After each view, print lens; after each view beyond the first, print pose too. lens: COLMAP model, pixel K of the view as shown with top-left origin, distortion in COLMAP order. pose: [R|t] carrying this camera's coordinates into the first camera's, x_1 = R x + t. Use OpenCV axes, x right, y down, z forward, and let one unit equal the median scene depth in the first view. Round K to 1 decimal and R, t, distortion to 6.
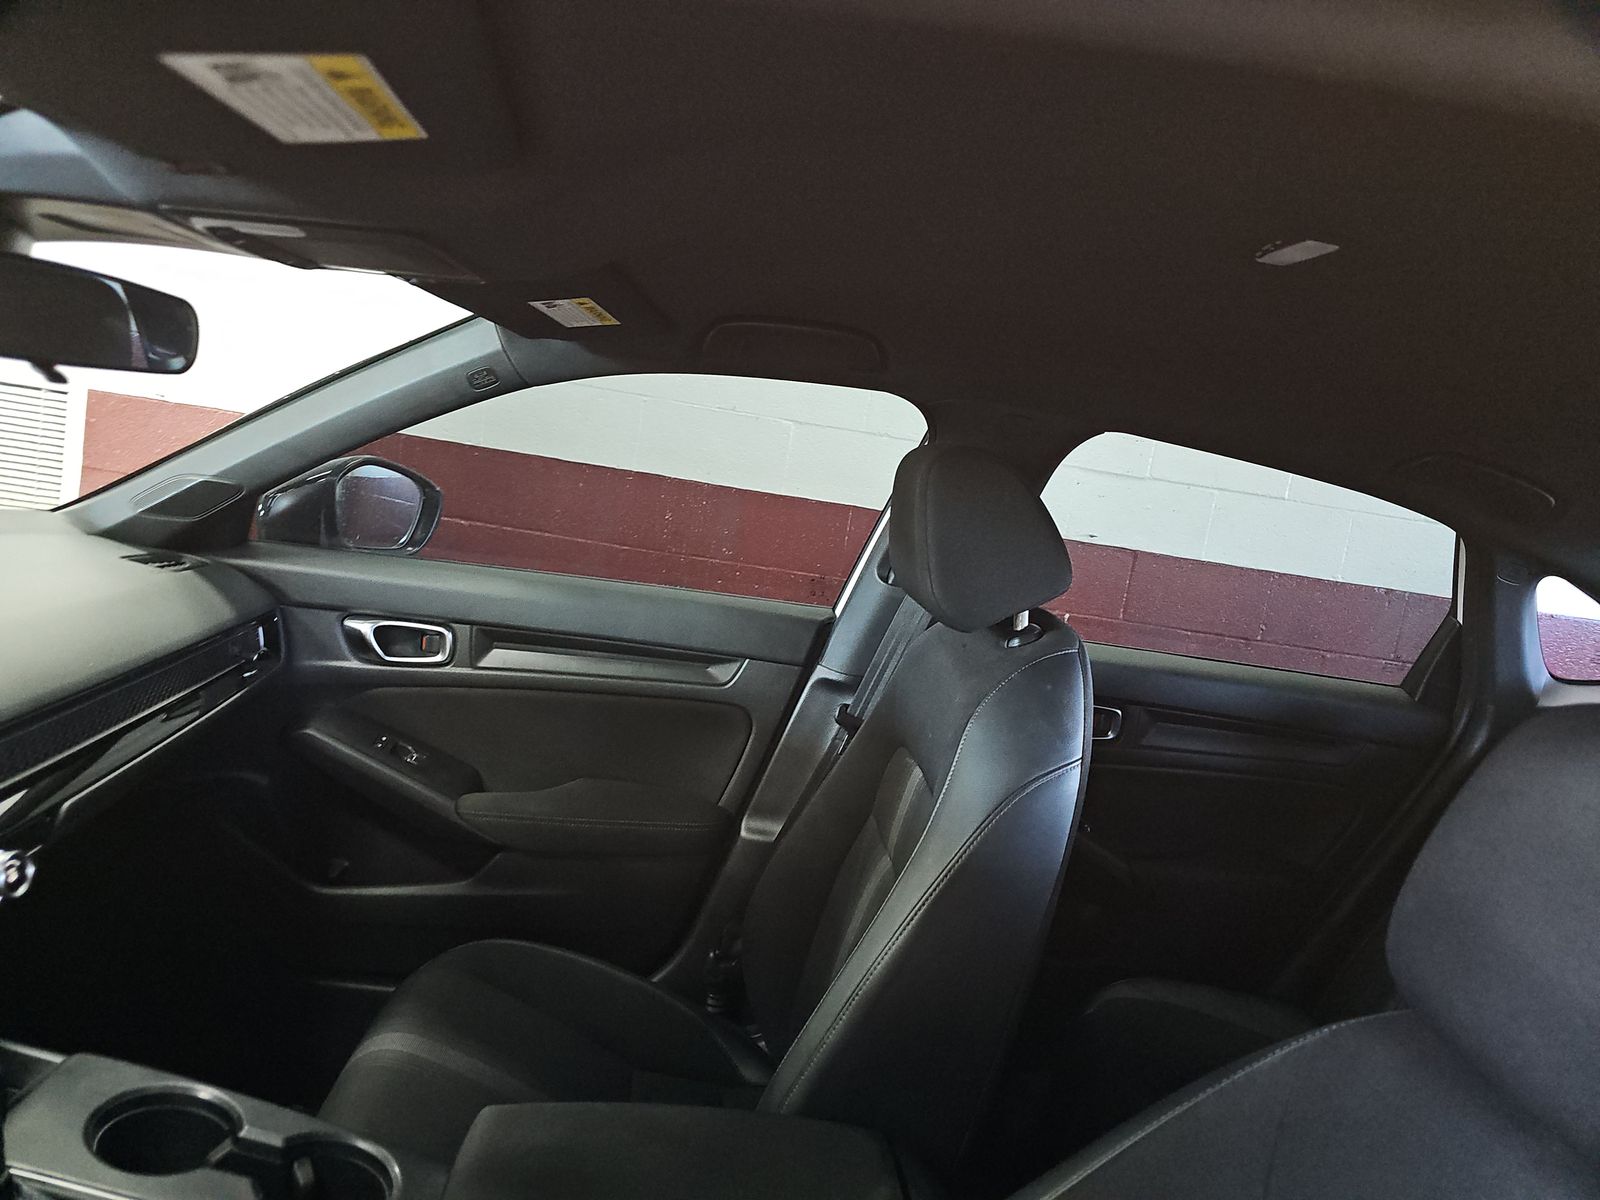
lens RADIAL K [[1081.6, 0, 804.4], [0, 1081.6, 625.4], [0, 0, 1]] dist [-0.003498, -0.000498]
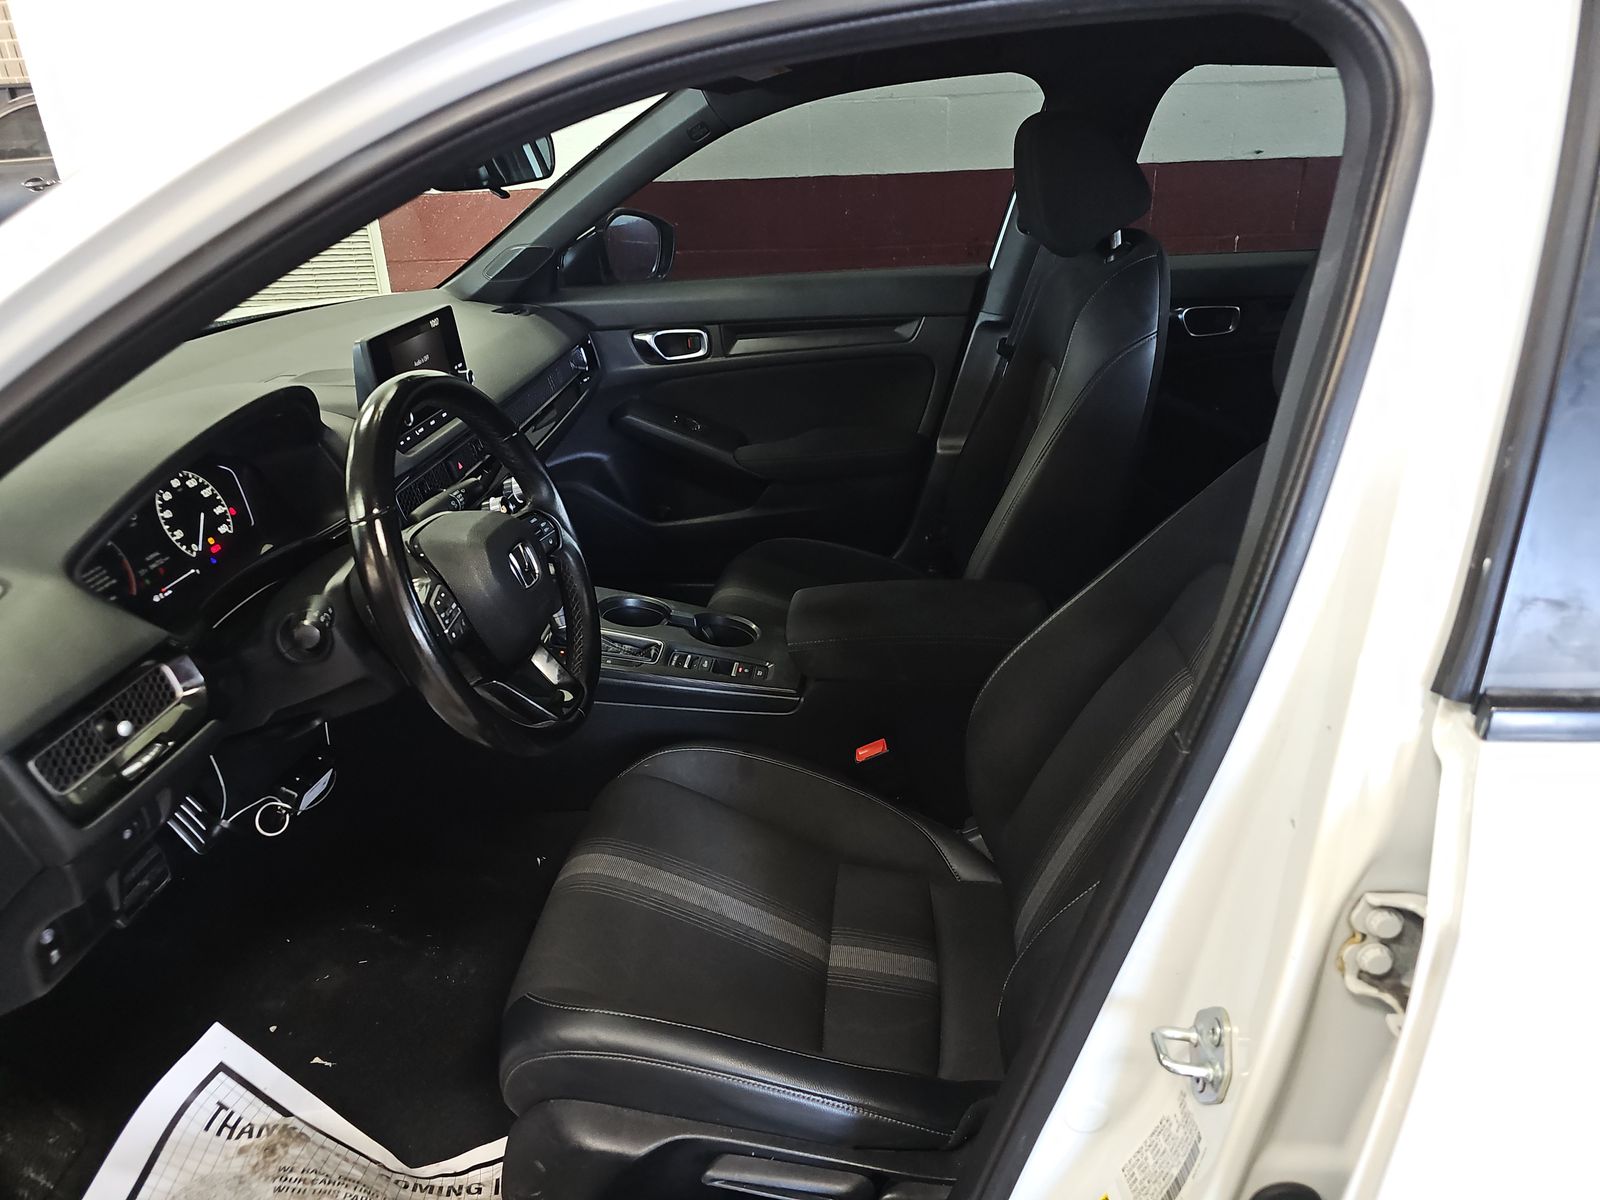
lens RADIAL K [[1060.7, 0, 806.5], [0, 1060.7, 605.9], [0, 0, 1]] dist [0.066499, -0.000743]
pose [[0.970899, -0.116666, -0.209151, 0.041085], [0.166663, 0.956300, 0.240238, 0.034852], [0.171984, -0.268105, 0.947914, -0.359748]]
